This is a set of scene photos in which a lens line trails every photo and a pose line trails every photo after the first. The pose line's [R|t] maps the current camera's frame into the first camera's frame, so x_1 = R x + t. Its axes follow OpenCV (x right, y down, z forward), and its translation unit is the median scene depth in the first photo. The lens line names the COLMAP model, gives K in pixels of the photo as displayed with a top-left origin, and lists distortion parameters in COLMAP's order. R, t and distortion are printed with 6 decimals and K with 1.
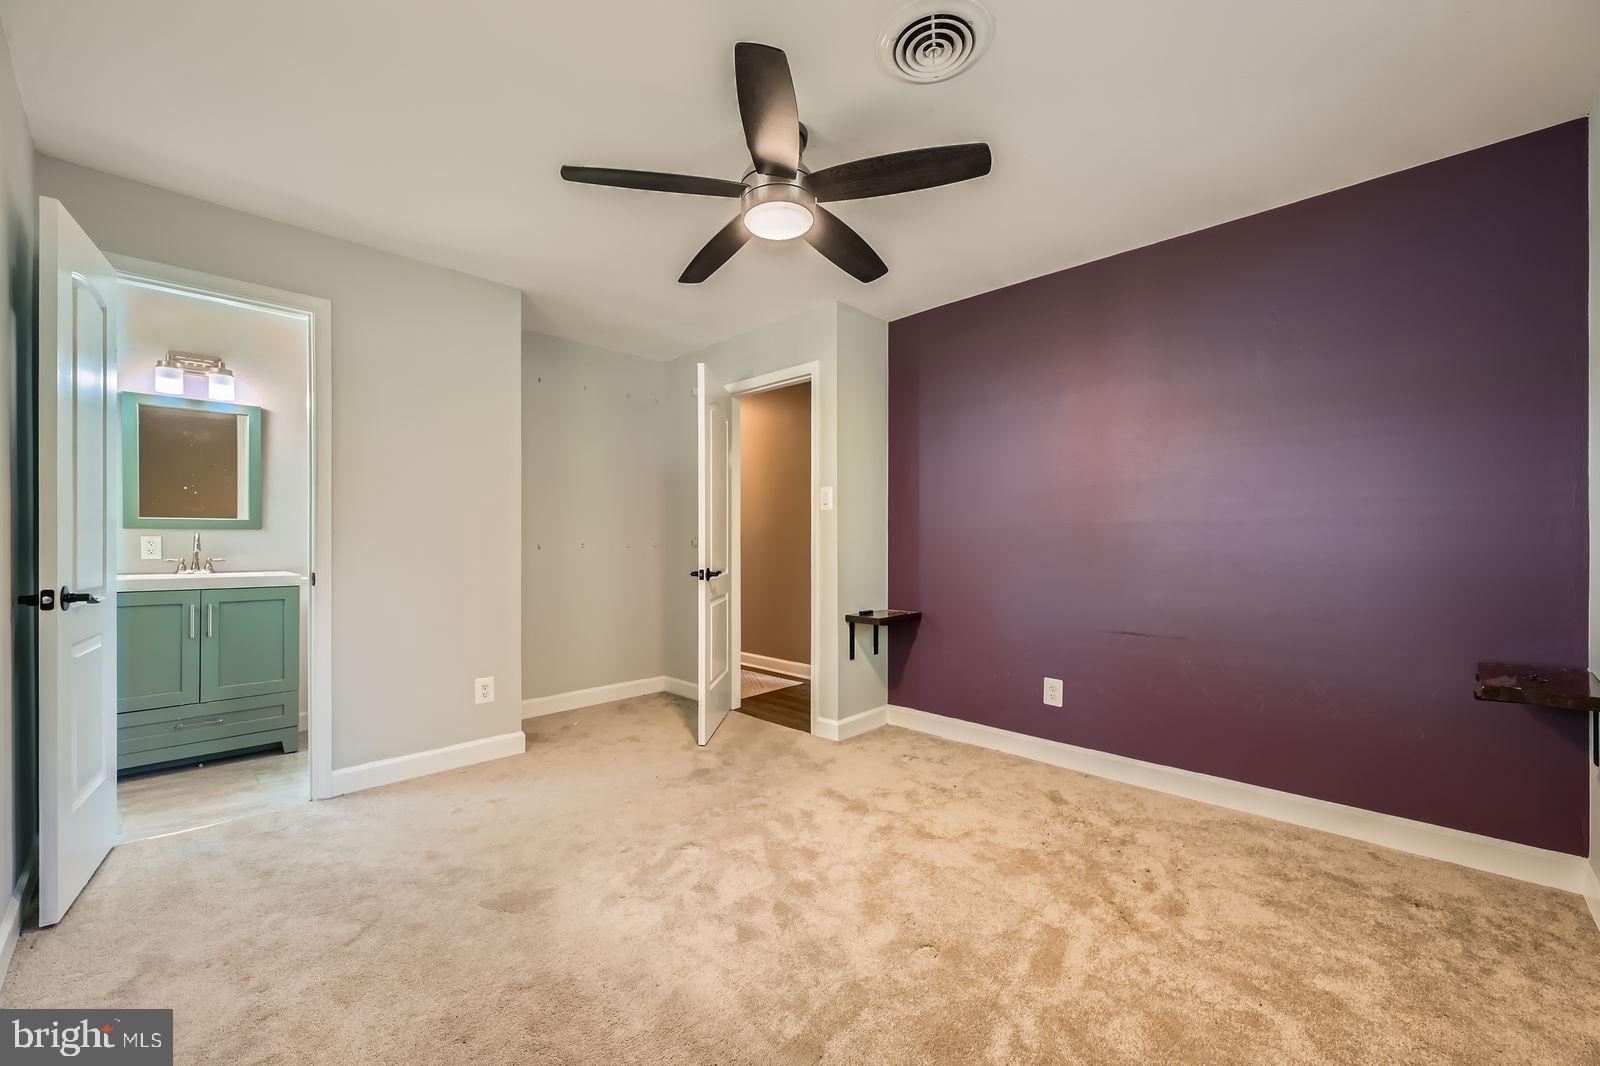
lens RADIAL K [[638.0, 0, 796.4], [0, 638.0, 532.4], [0, 0, 1]] dist [0.002349, 0.000587]
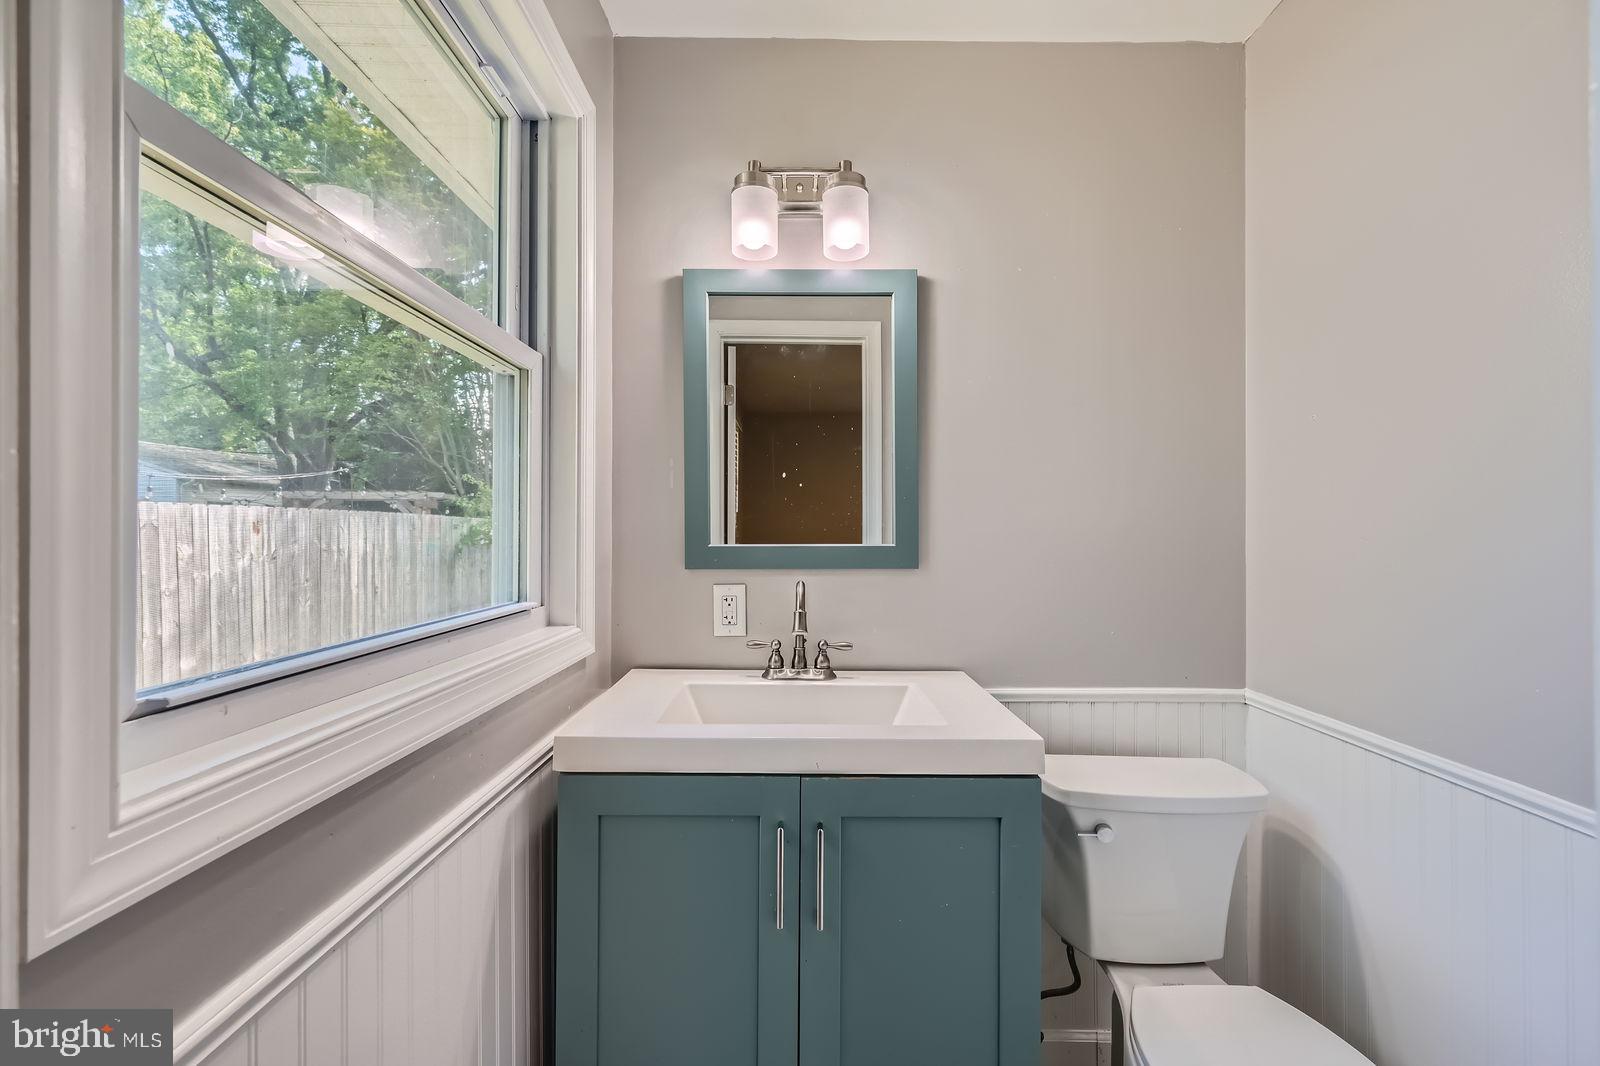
lens RADIAL K [[638.0, 0, 800.0], [0, 638.0, 546.6], [0, 0, 1]] dist [0.002349, 0.000587]
pose [[0.699823, -0.008190, -0.714269, -0.649377], [0.000957, 0.999944, -0.010528, -0.016499], [0.714315, 0.006684, 0.699792, 0.717020]]
